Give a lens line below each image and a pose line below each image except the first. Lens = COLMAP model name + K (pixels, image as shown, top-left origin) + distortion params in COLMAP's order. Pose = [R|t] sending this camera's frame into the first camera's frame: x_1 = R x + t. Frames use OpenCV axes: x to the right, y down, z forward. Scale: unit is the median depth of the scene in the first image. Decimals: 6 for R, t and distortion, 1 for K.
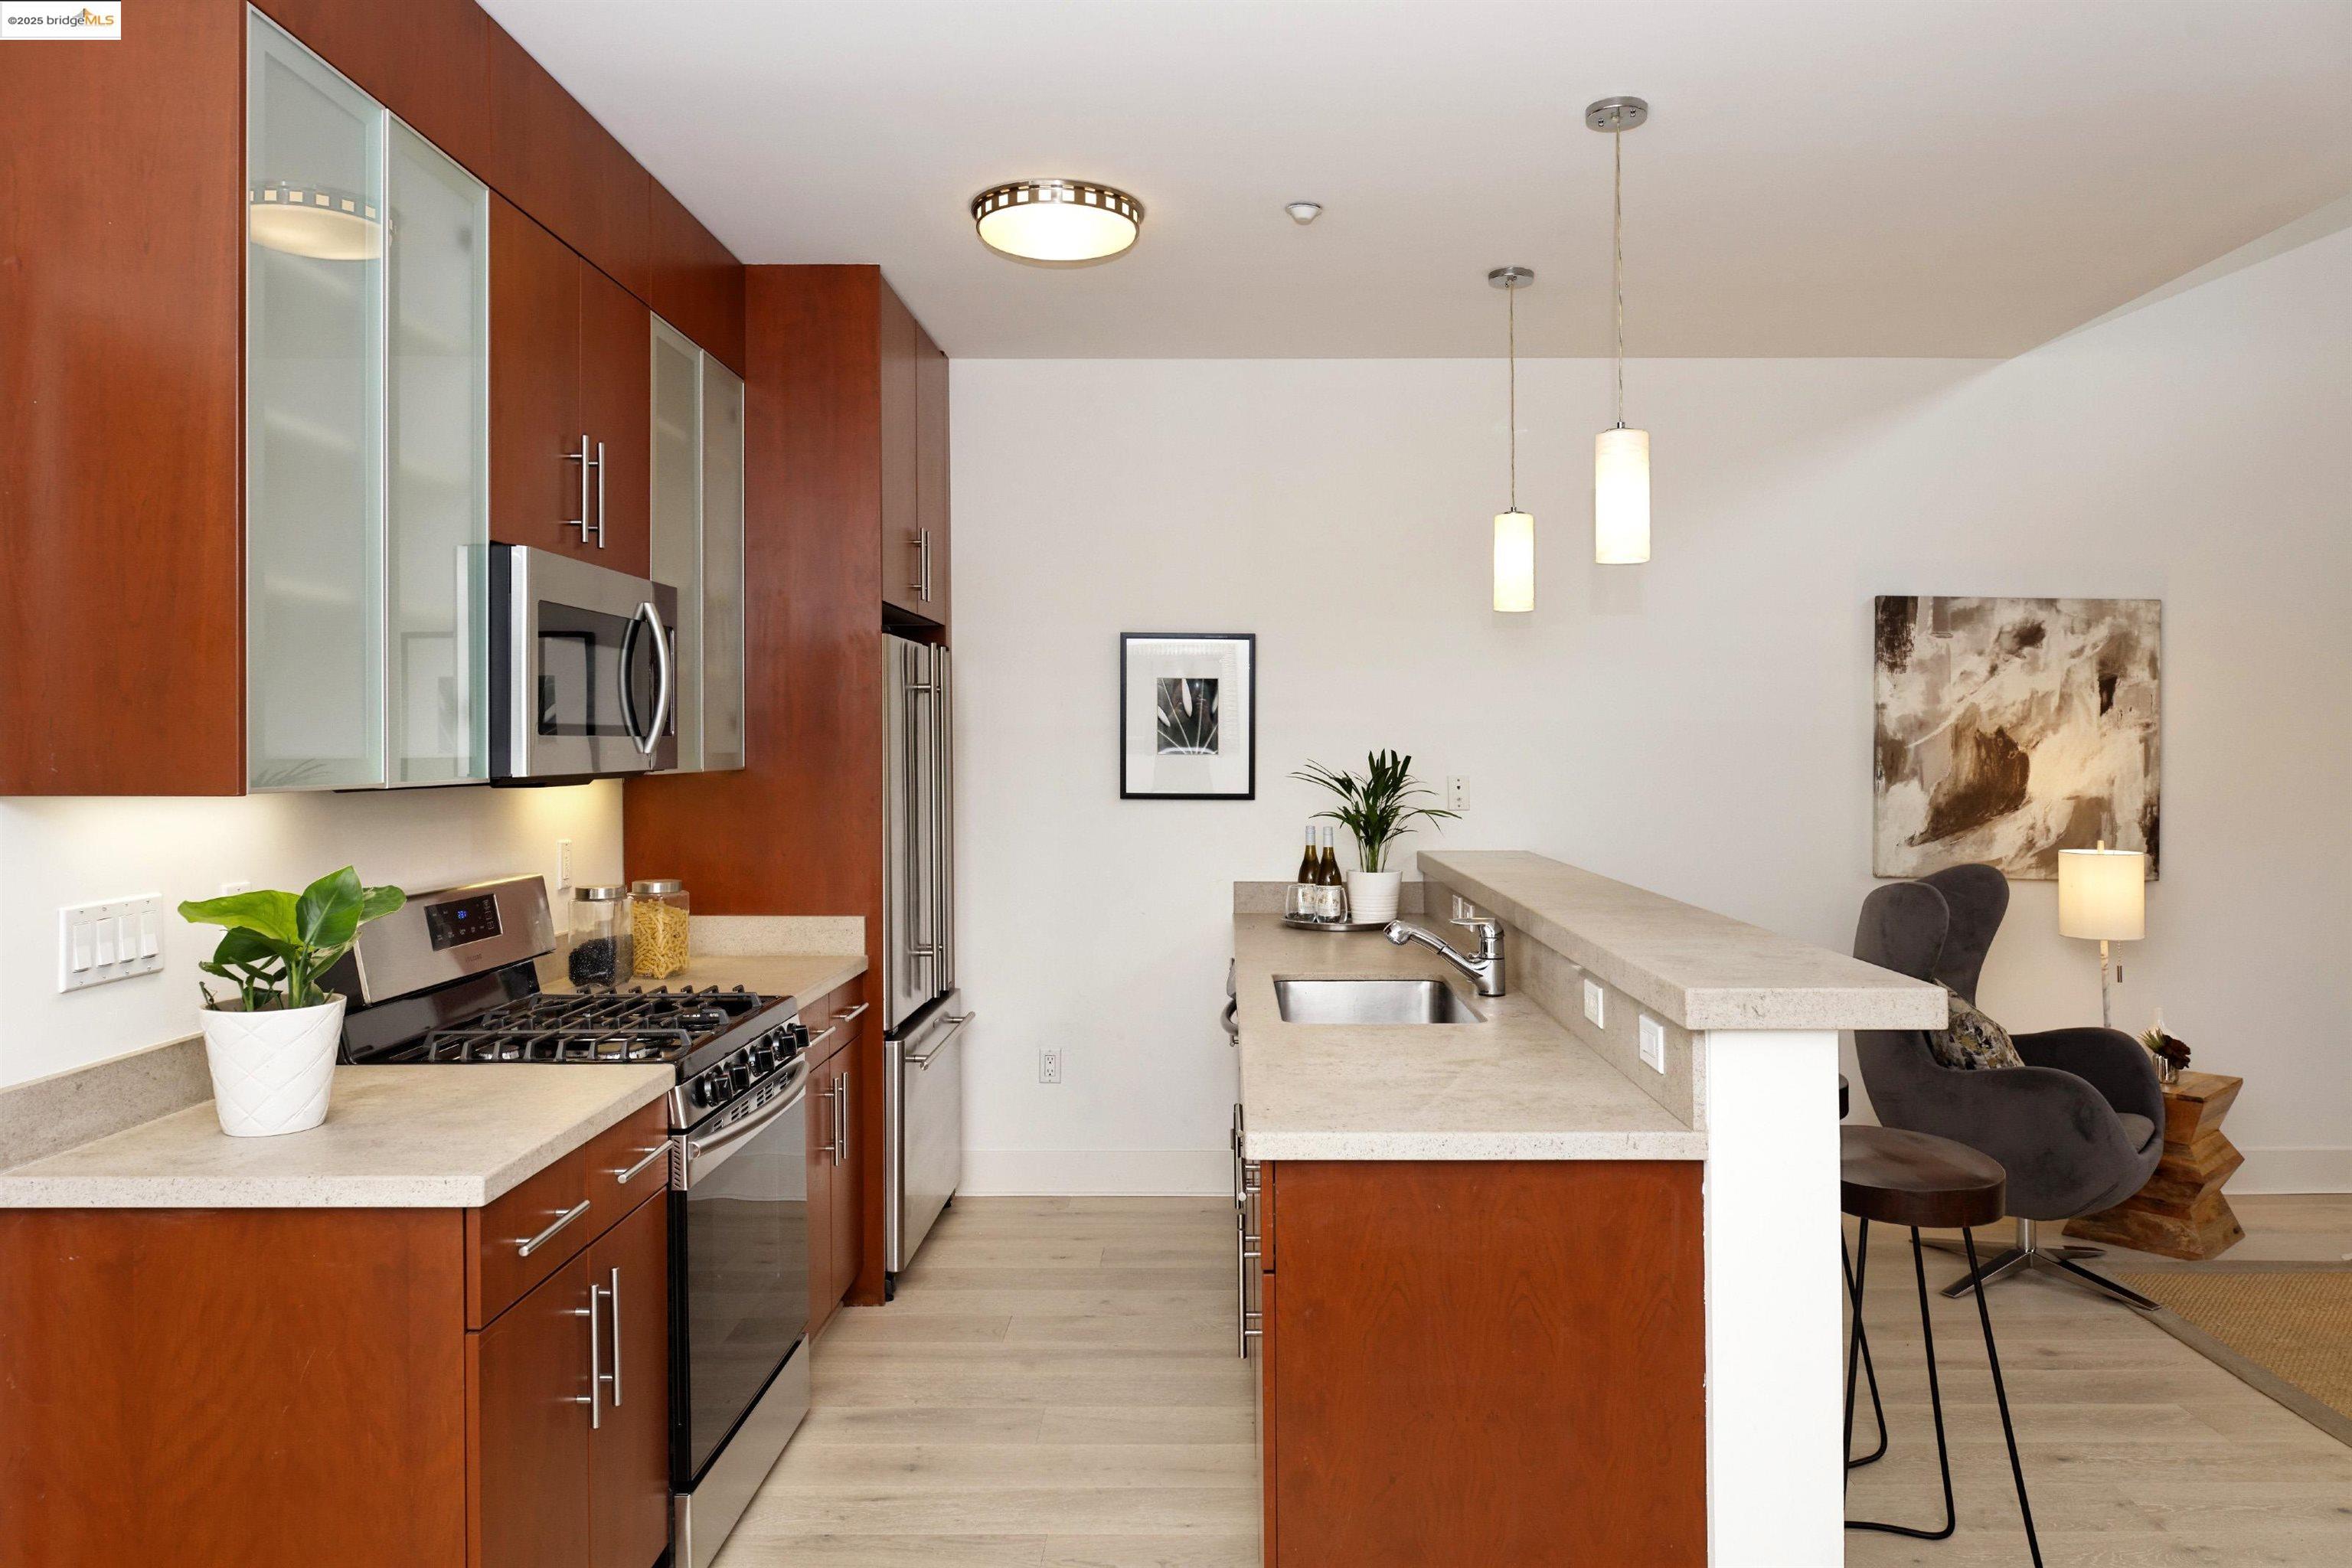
lens RADIAL K [[1657.8, 0, 1223.7], [0, 1657.8, 708.9], [0, 0, 1]] dist [0.001430, 0.002459]
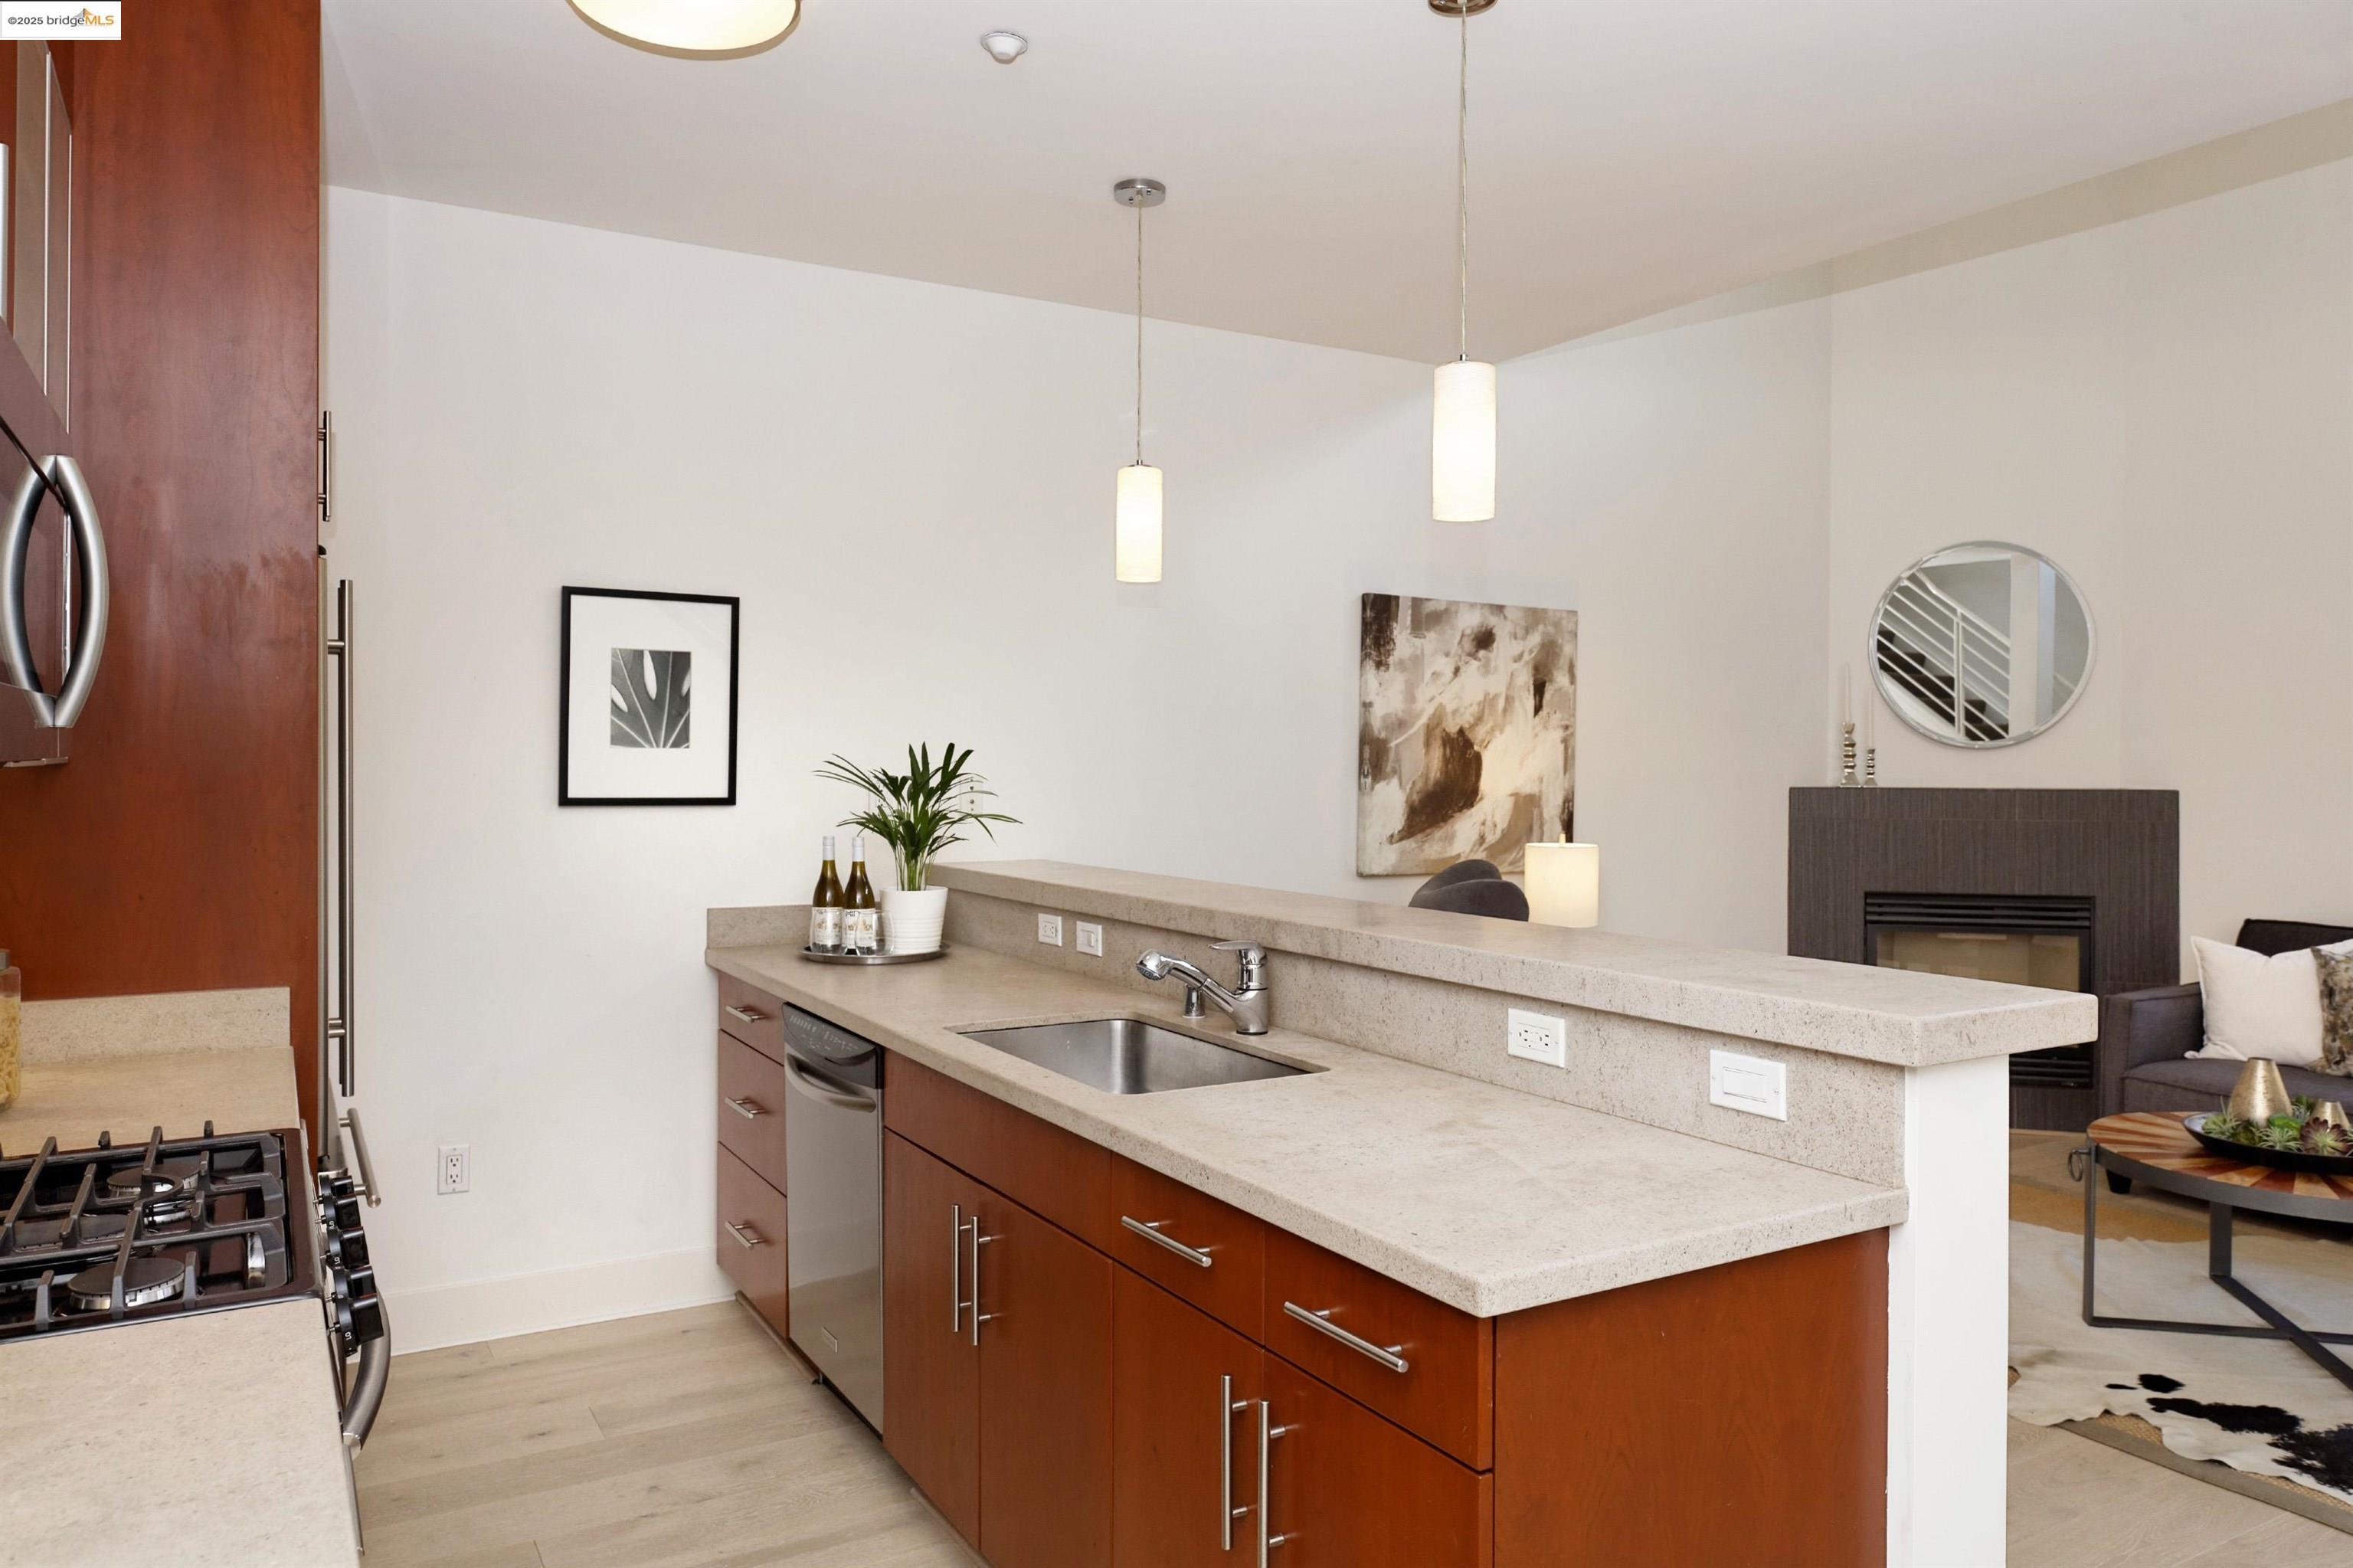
lens RADIAL K [[1619.4, 0, 1185.0], [0, 1619.4, 743.7], [0, 0, 1]] dist [0.001811, 0.000423]
pose [[0.860939, 0.008276, 0.508641, -0.192693], [-0.015854, 0.999818, 0.010567, 0.013554], [-0.508461, -0.017161, 0.860914, 0.219019]]
